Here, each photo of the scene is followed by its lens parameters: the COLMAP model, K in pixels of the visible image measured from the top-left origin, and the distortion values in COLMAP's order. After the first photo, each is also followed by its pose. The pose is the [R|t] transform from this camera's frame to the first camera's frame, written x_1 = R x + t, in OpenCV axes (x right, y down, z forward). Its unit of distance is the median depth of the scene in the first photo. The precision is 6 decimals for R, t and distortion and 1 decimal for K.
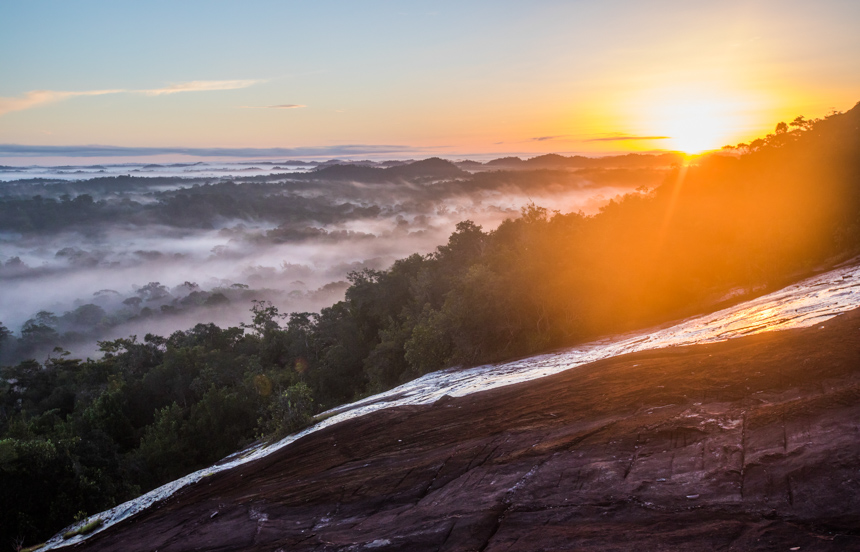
lens RADIAL K [[859.7, 0, 412.0], [0, 859.7, 276.0], [0, 0, 1]] dist [0.005320, 0.217312]
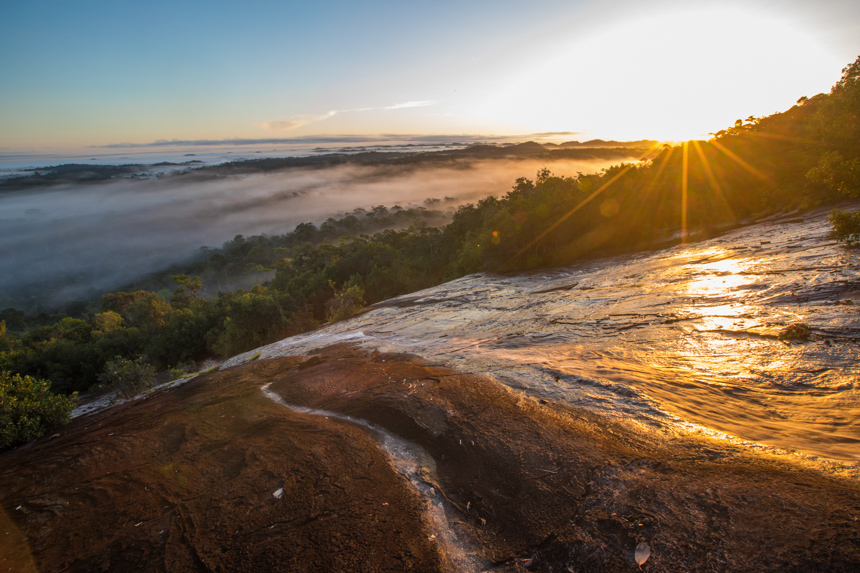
lens RADIAL K [[398.0, 0, 433.5], [0, 398.0, 286.0], [0, 0, 1]] dist [-0.052359, 0.022378]
pose [[0.971606, 0.074191, -0.224670, 0.055531], [-0.025545, 0.976909, 0.212123, -0.010930], [0.235220, -0.200361, 0.951066, 0.115360]]
